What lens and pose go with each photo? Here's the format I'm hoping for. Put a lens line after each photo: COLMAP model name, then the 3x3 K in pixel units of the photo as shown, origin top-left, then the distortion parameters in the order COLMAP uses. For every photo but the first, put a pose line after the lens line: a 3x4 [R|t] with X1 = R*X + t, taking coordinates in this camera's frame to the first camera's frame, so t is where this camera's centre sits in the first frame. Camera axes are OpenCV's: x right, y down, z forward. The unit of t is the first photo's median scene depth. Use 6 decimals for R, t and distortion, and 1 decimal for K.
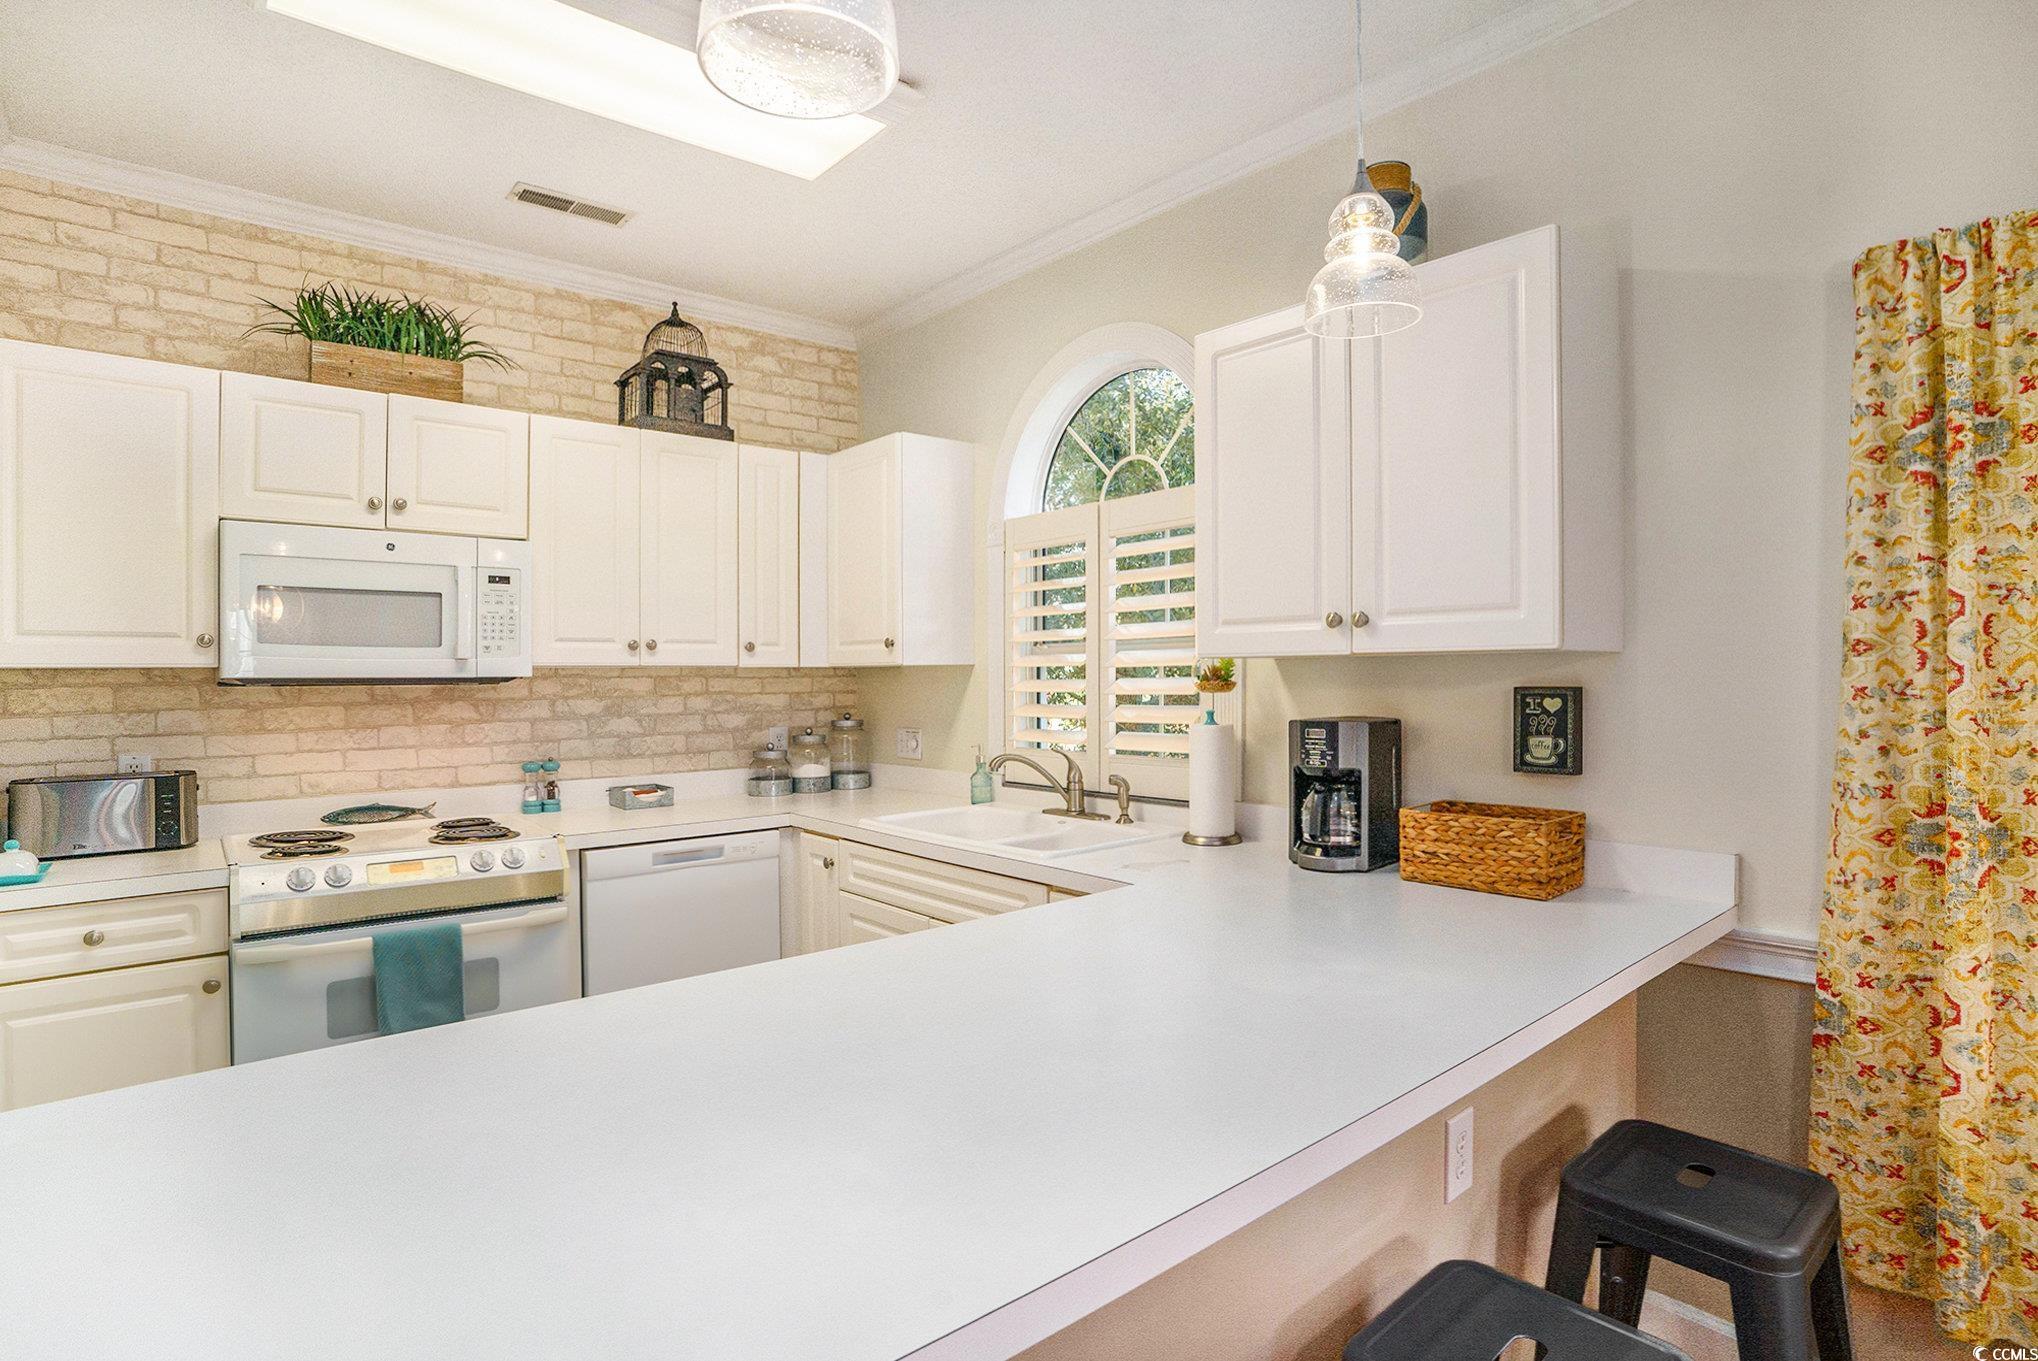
lens RADIAL K [[1039.6, 0, 1037.4], [0, 1039.6, 685.8], [0, 0, 1]] dist [-0.087721, 0.036307]
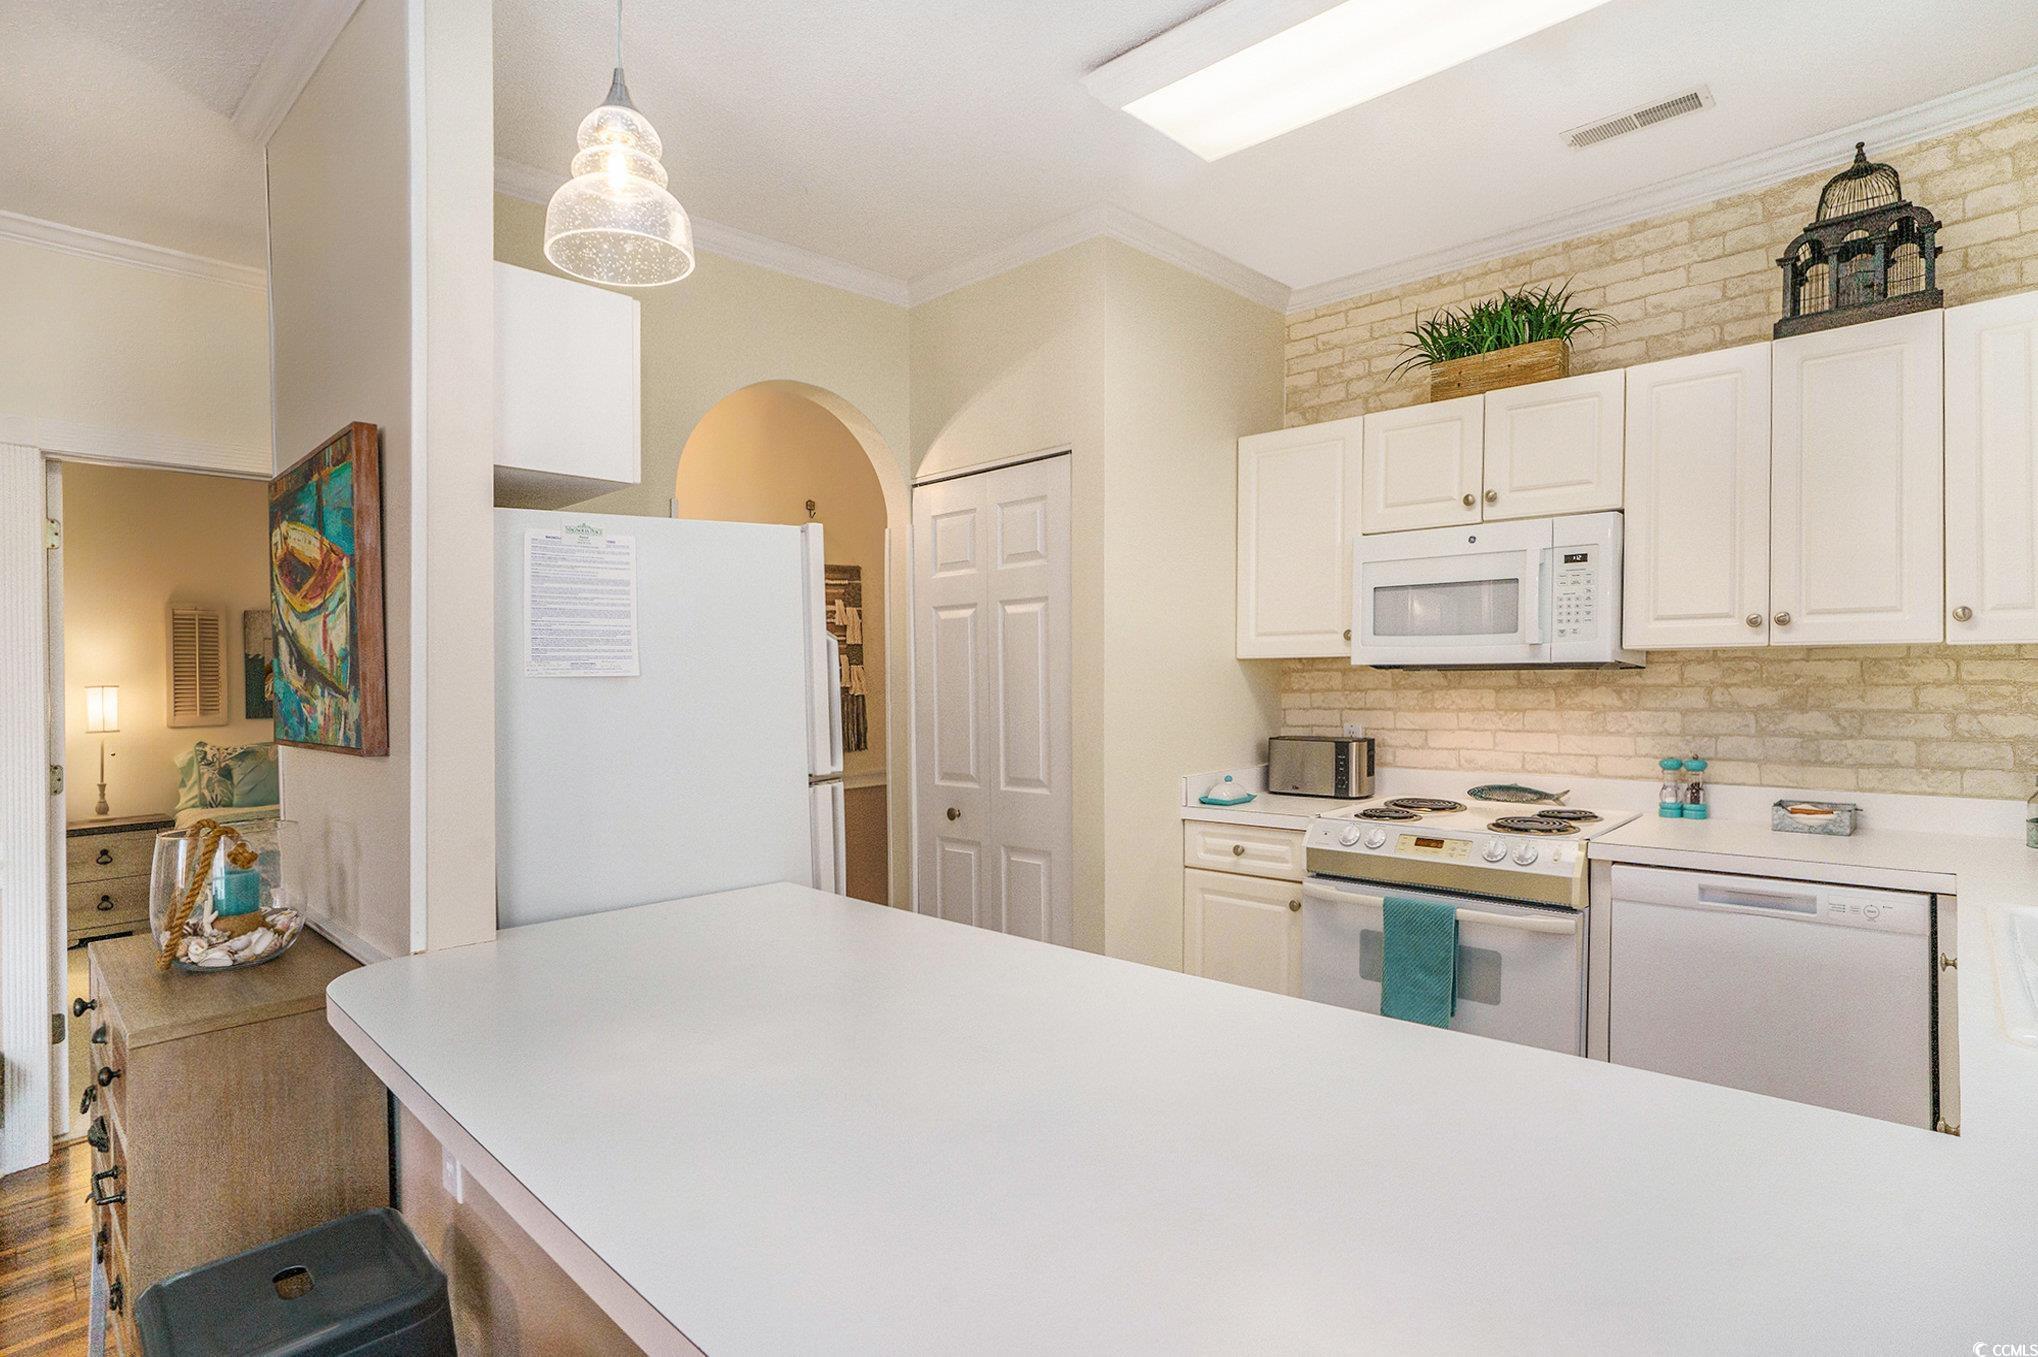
lens RADIAL K [[1019.8, 0, 1079.0], [0, 1019.8, 670.0], [0, 0, 1]] dist [-0.073939, 0.042404]
pose [[0.120900, 0.004687, -0.992654, 0.307318], [0.001396, 0.999987, 0.004891, -0.006344], [0.992664, -0.001977, 0.120892, 0.403618]]
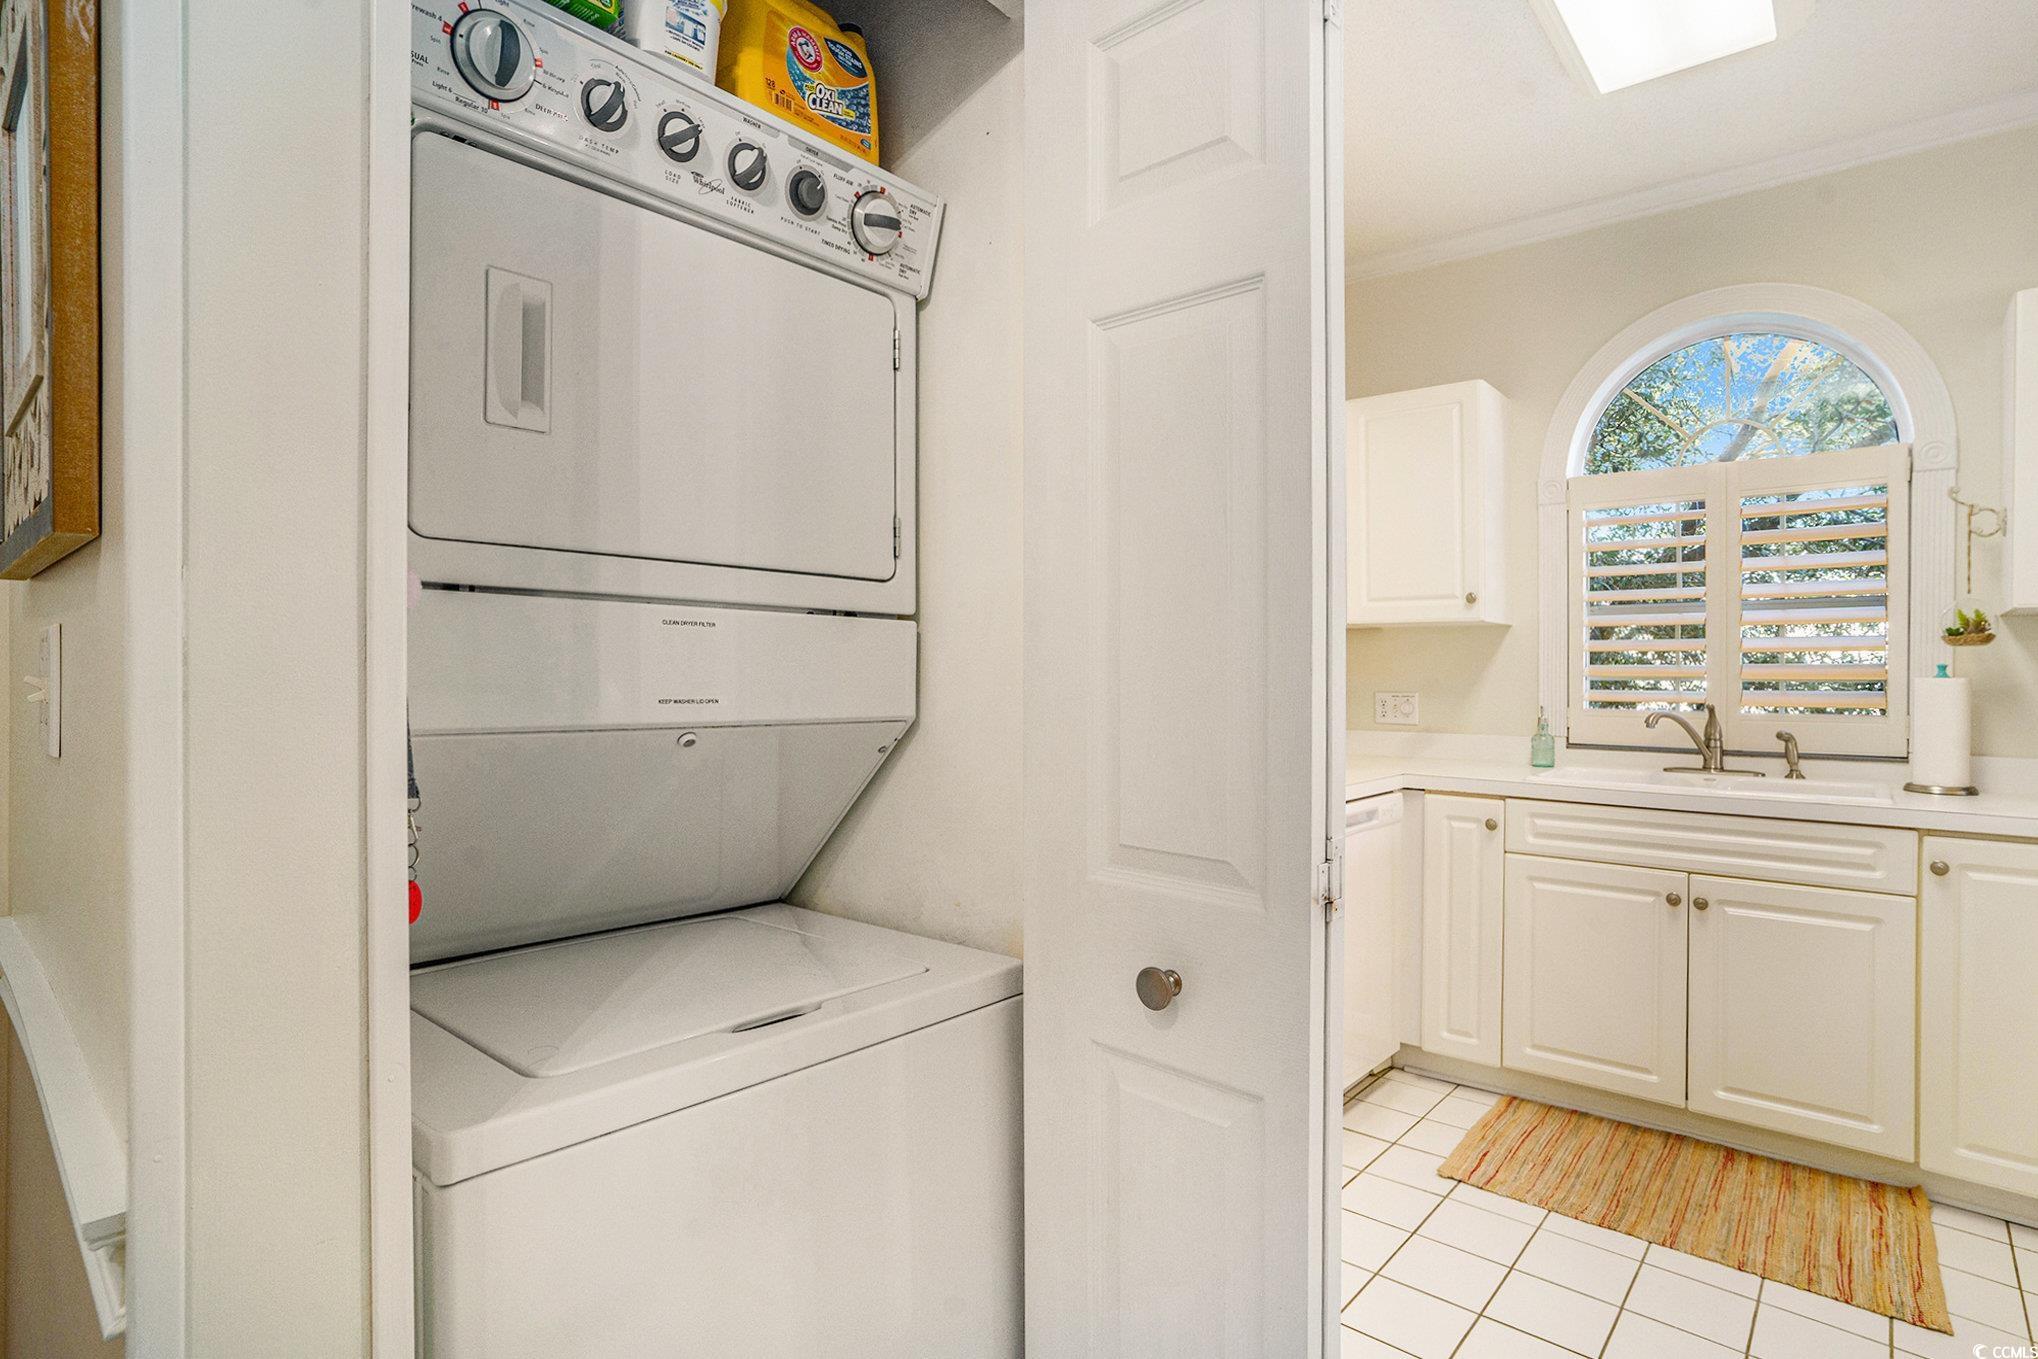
lens RADIAL K [[1039.6, 0, 1037.4], [0, 1039.6, 684.8], [0, 0, 1]] dist [-0.087721, 0.036307]
pose [[0.991509, 0.018222, 0.128752, -0.713759], [-0.018511, 0.999828, 0.001047, 0.048477], [-0.128711, -0.003421, 0.991676, 0.121808]]
